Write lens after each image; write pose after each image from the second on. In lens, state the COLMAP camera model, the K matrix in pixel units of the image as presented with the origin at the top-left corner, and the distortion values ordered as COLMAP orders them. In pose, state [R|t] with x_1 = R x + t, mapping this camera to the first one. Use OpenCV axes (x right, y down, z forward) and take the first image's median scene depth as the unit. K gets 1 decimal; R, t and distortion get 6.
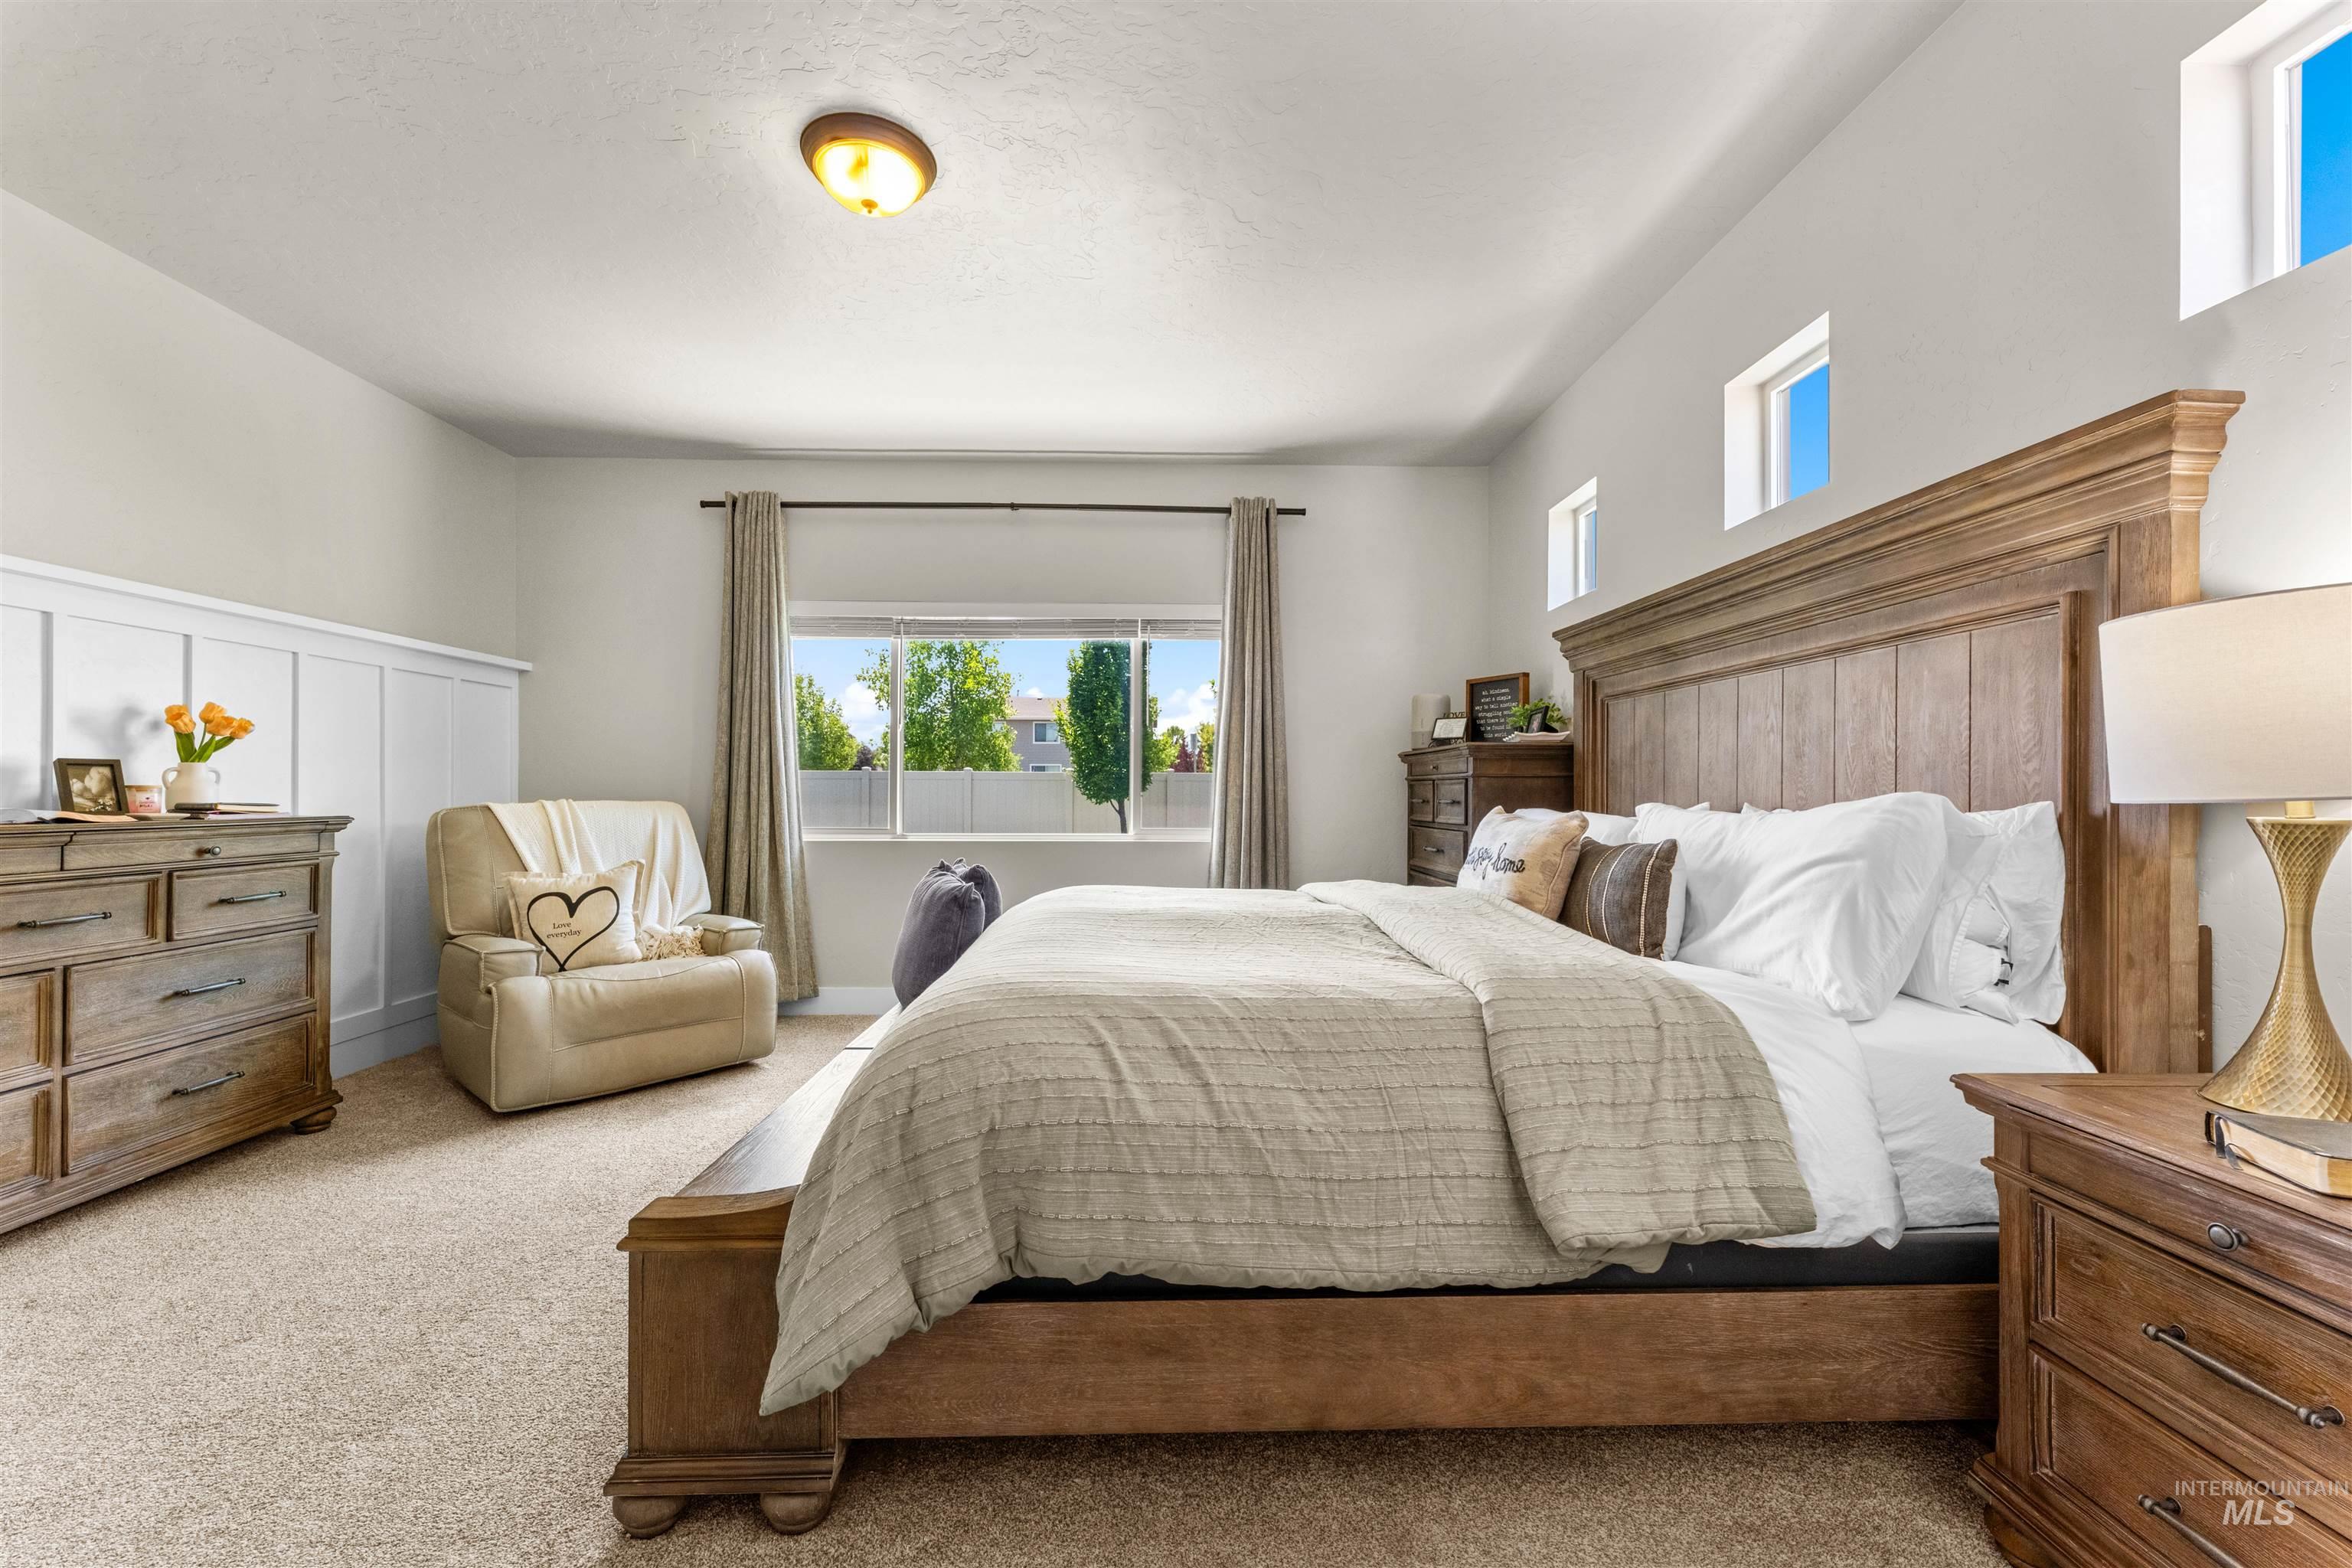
lens RADIAL K [[947.2, 0, 1172.7], [0, 947.2, 783.7], [0, 0, 1]] dist [0.000496, -0.000791]
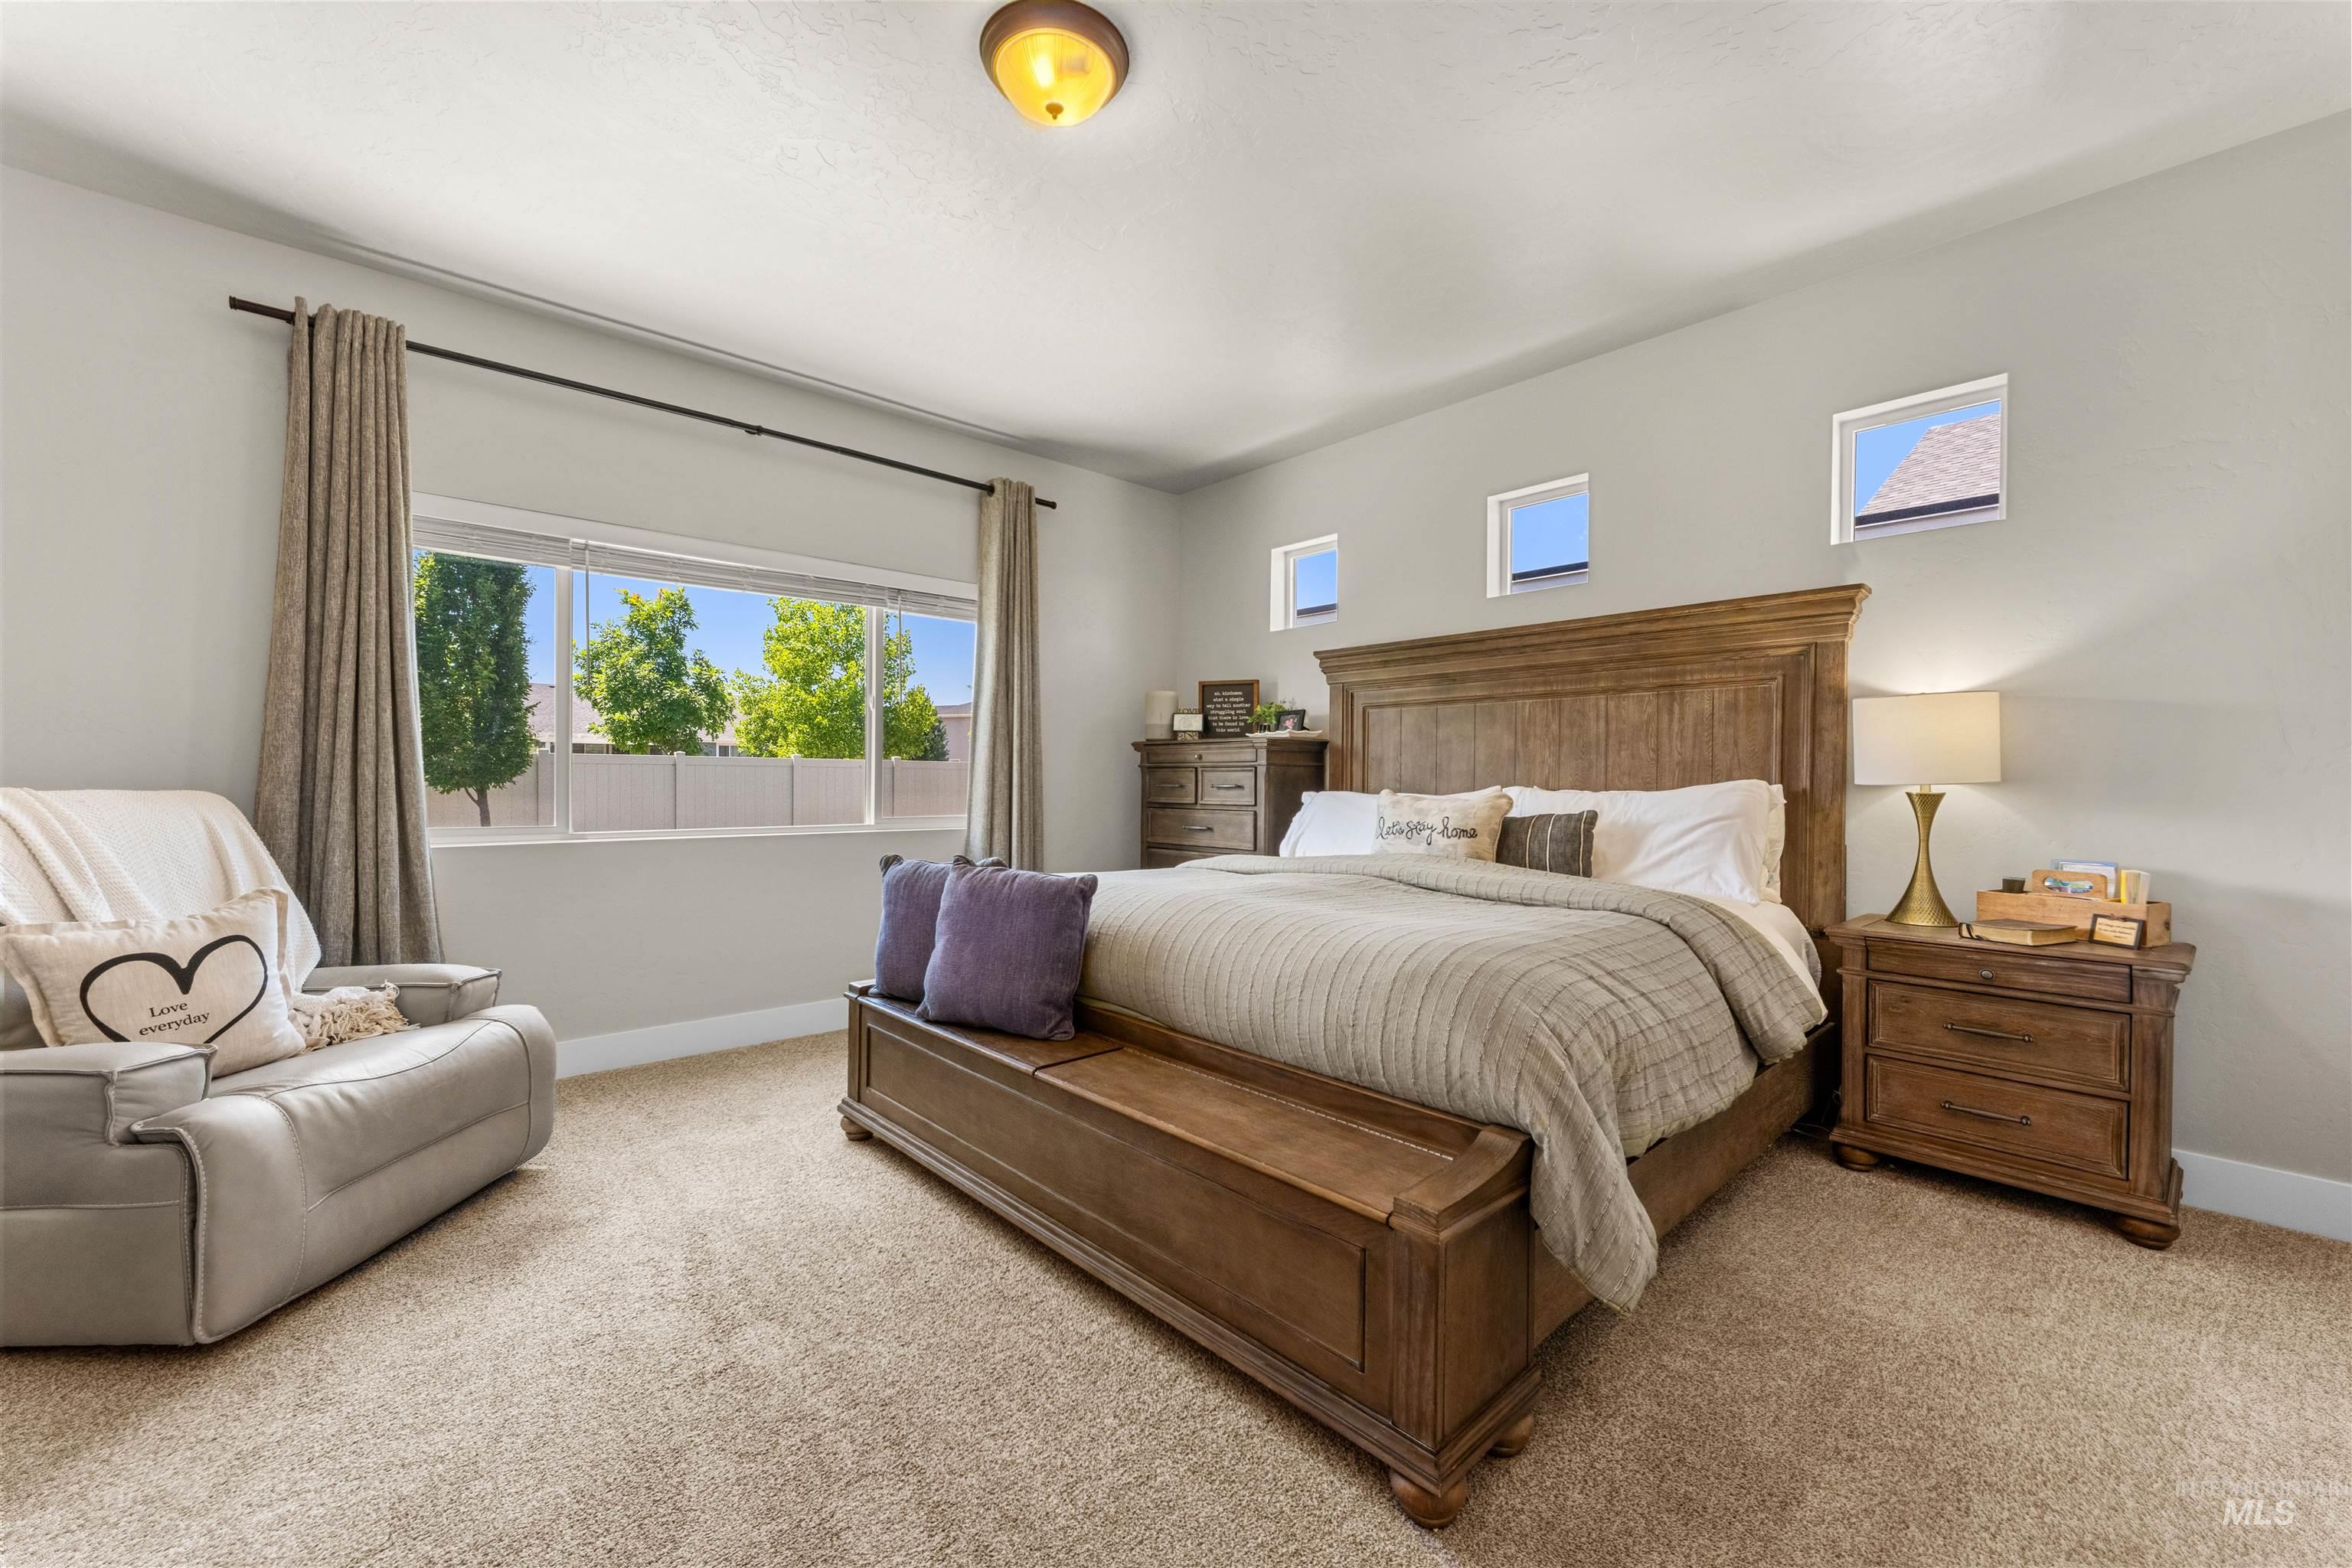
lens RADIAL K [[947.2, 0, 1177.3], [0, 947.2, 779.9], [0, 0, 1]] dist [0.000496, -0.000791]
pose [[0.750779, 0.000951, 0.660553, -0.556646], [-0.008658, 0.999927, 0.008400, 0.001827], [-0.660497, -0.012025, 0.750732, 0.172519]]
